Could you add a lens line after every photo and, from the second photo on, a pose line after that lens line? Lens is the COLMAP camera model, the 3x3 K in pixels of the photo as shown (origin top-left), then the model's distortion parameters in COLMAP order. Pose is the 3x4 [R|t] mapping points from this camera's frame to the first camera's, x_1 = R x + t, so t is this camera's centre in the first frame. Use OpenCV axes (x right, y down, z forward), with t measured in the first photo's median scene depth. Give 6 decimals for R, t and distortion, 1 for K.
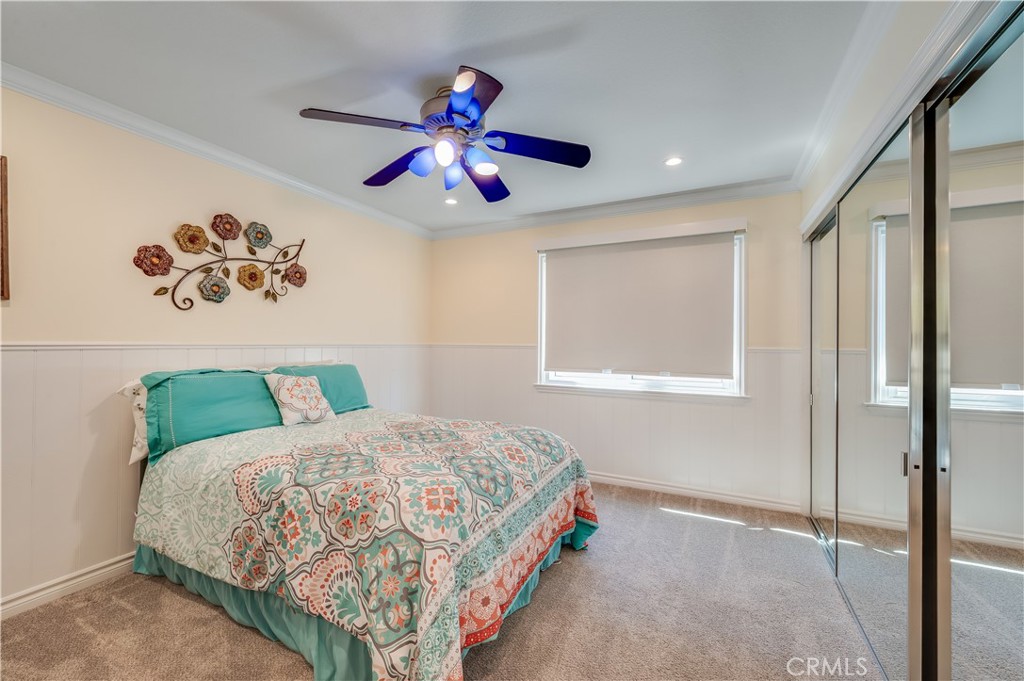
lens RADIAL K [[410.9, 0, 514.1], [0, 410.9, 337.5], [0, 0, 1]] dist [0.002282, 0.000491]
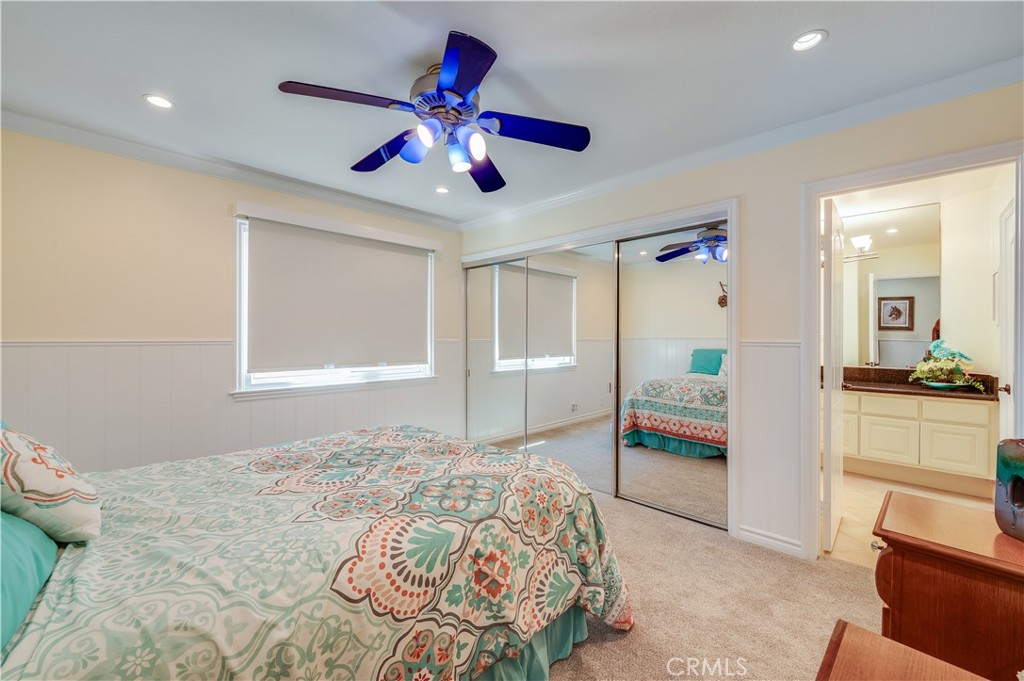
lens RADIAL K [[410.9, 0, 514.1], [0, 410.9, 337.5], [0, 0, 1]] dist [0.002282, 0.000491]
pose [[0.297245, -0.008113, 0.954767, -1.098502], [-0.010298, 0.999878, 0.011702, 0.000049], [-0.954746, -0.013311, 0.297125, 0.626702]]
